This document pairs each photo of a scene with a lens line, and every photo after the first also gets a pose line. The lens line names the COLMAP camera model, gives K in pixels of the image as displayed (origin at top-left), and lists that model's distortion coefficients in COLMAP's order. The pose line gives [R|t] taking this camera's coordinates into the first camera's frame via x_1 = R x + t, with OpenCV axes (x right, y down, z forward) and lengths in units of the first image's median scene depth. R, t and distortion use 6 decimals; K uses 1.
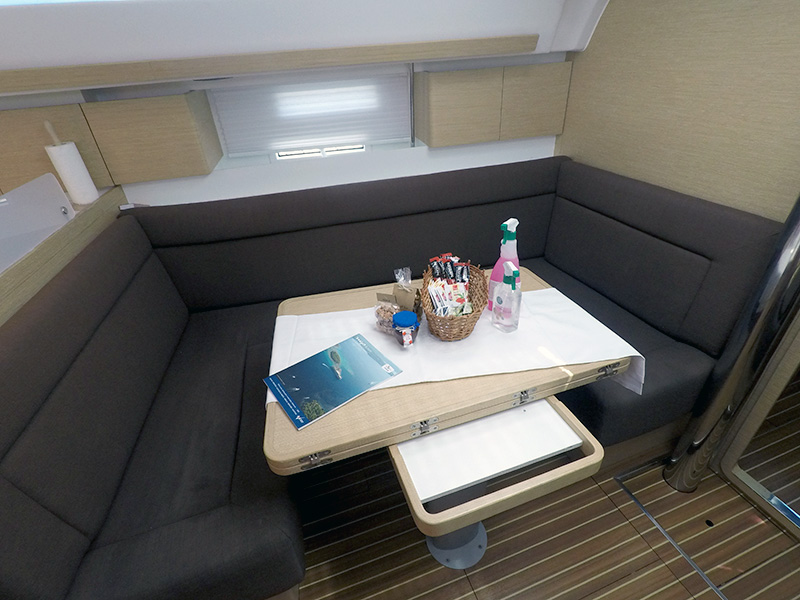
lens RADIAL K [[405.0, 0, 398.7], [0, 405.0, 300.3], [0, 0, 1]] dist [-0.020183, 0.007075]
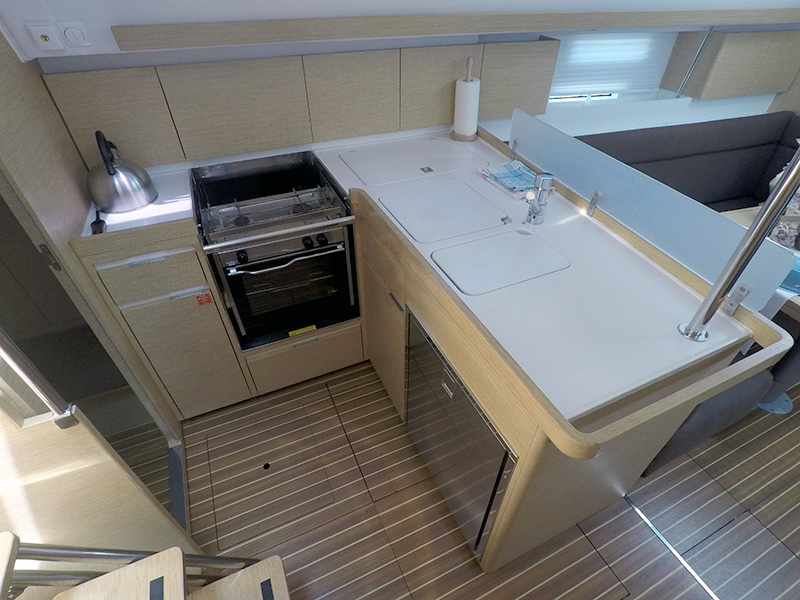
lens RADIAL K [[405.0, 0, 403.8], [0, 405.0, 302.3], [0, 0, 1]] dist [-0.020183, 0.007075]
pose [[0.994209, -0.006921, 0.107242, -0.883651], [-0.005466, 0.993375, 0.114787, 0.082467], [-0.107326, -0.114708, 0.987585, -0.134101]]
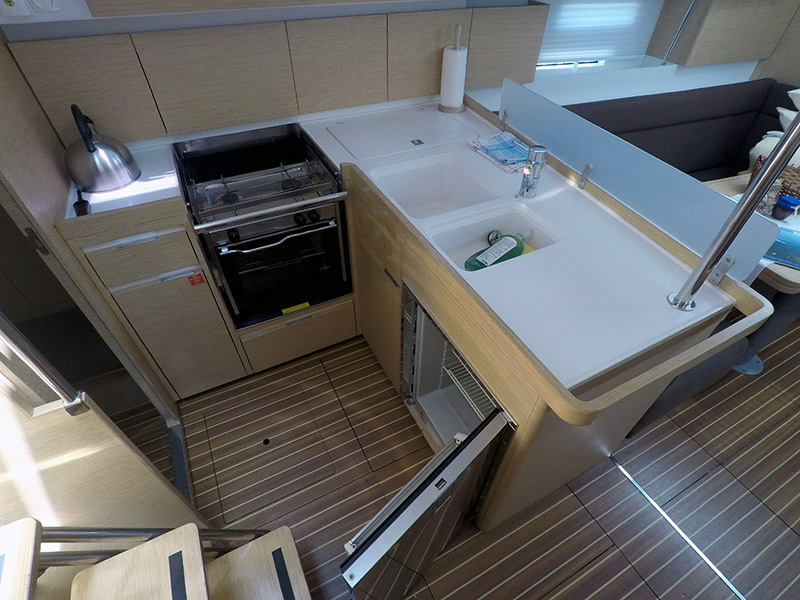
lens RADIAL K [[405.0, 0, 405.5], [0, 405.0, 302.5], [0, 0, 1]] dist [-0.020183, 0.007075]
pose [[0.988030, -0.039468, 0.149129, -0.902591], [0.011582, 0.982967, 0.183416, 0.076130], [-0.153828, -0.179493, 0.971658, -0.137079]]
